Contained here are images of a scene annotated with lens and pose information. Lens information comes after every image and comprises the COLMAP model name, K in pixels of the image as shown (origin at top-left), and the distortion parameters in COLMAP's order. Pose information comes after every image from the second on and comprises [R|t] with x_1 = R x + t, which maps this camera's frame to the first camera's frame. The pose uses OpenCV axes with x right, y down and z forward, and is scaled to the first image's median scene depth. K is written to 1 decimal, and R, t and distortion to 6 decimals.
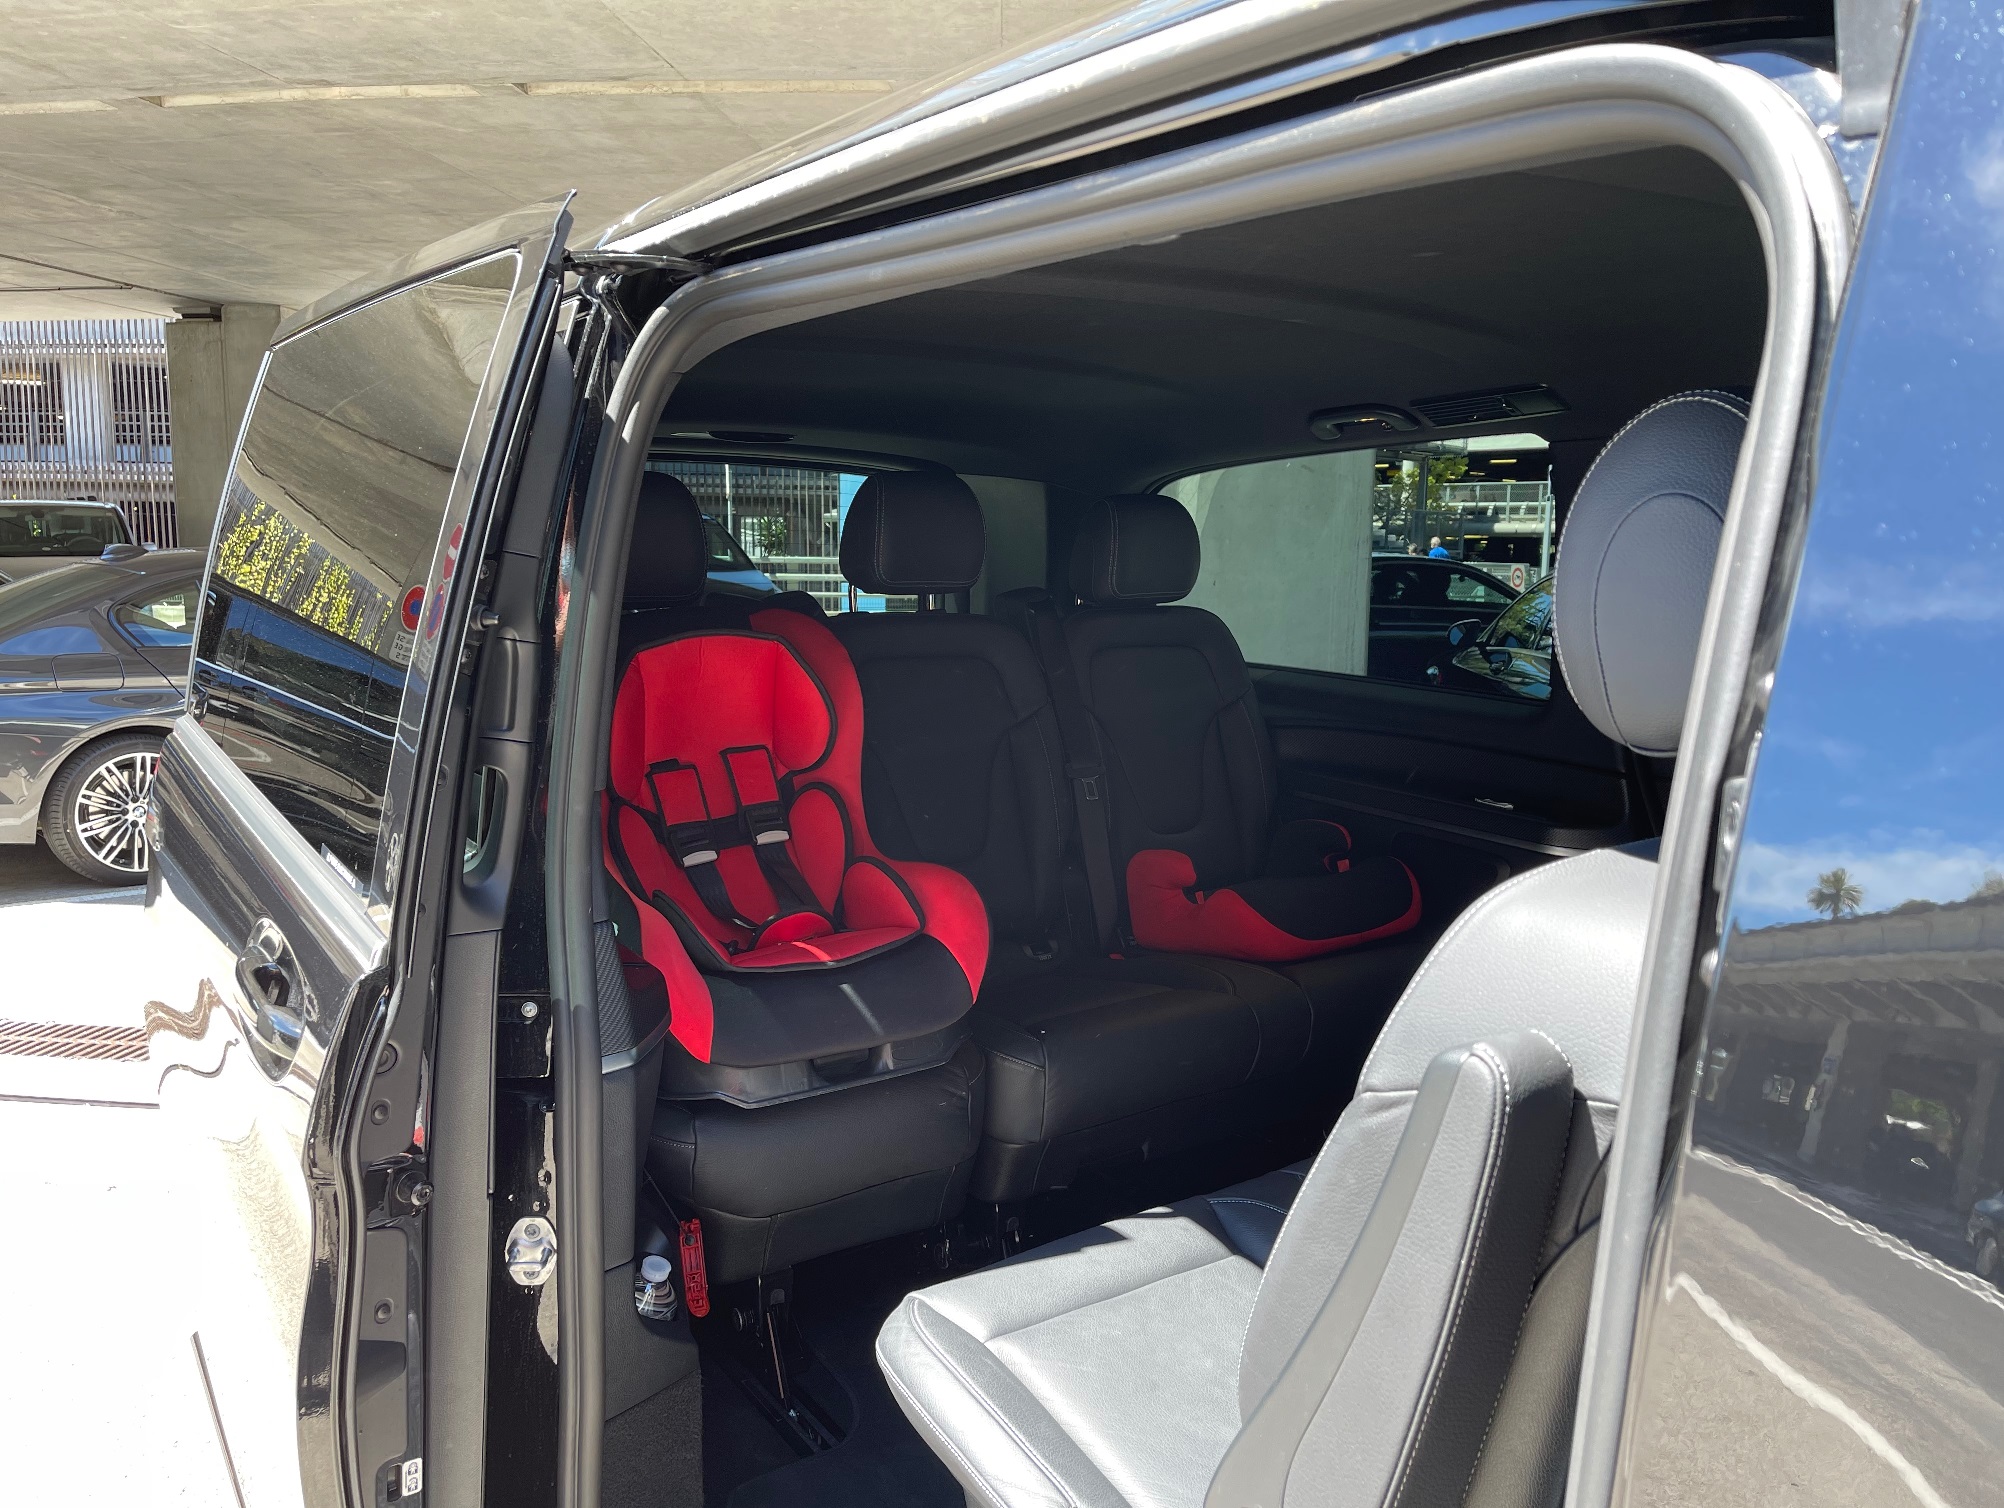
lens RADIAL K [[1508.4, 0, 1002.0], [0, 1508.4, 754.0], [0, 0, 1]] dist [-0.004945, -0.000480]
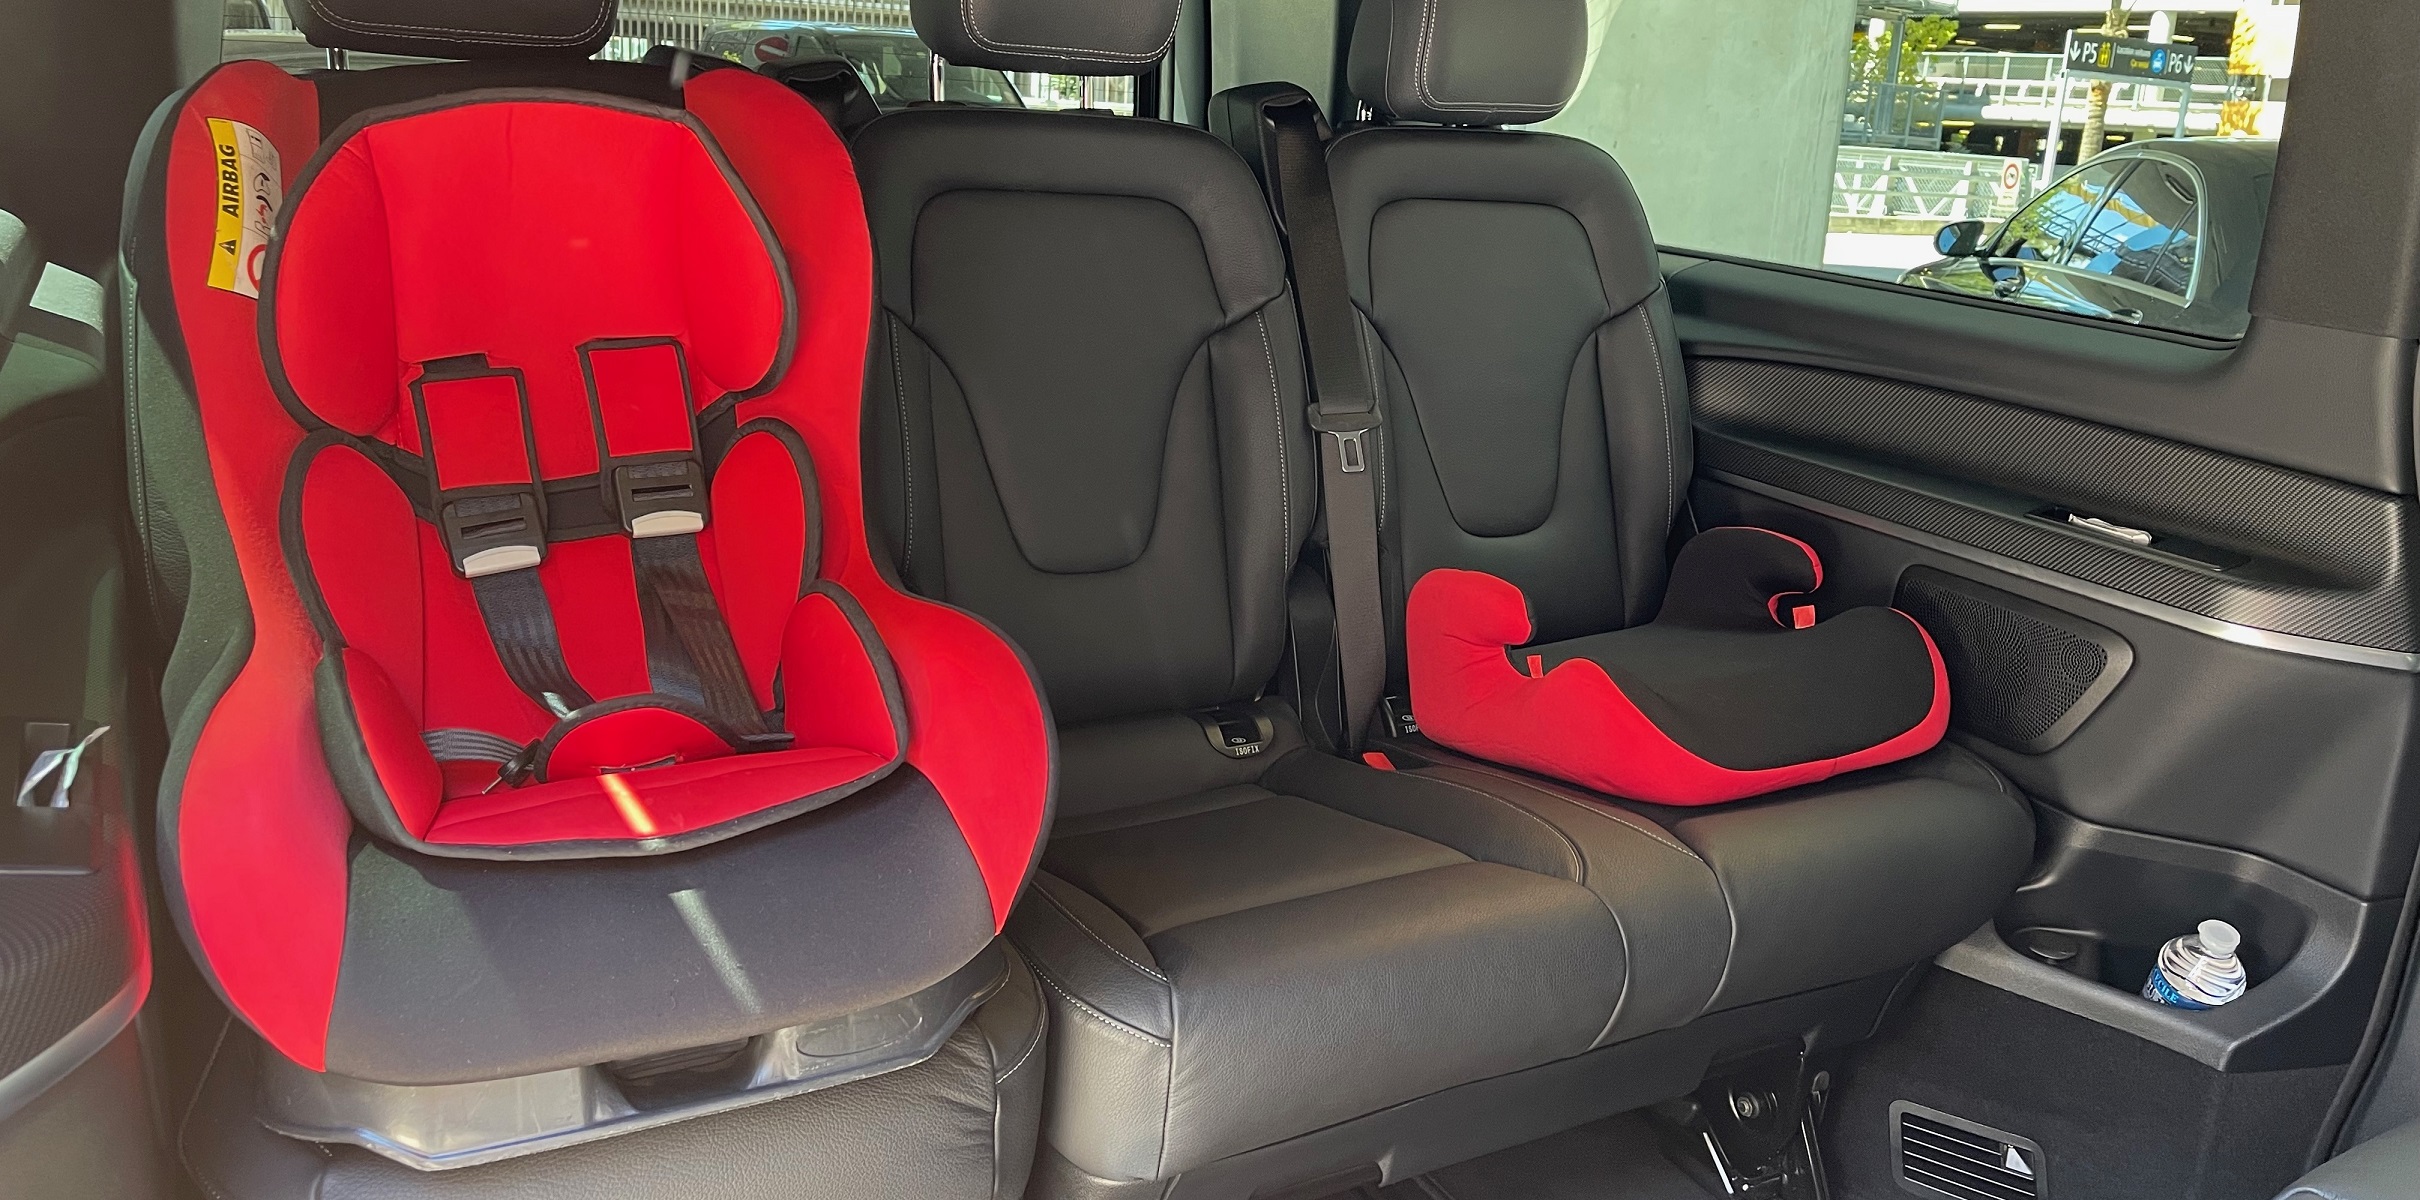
lens RADIAL K [[1836.4, 0, 1211.7], [0, 1836.4, 513.4], [0, 0, 1]] dist [0.021917, -0.001902]
pose [[0.995879, 0.065869, -0.062338, 0.052006], [-0.060427, 0.994505, 0.085487, -0.008856], [0.067626, -0.081368, 0.994387, 0.332681]]
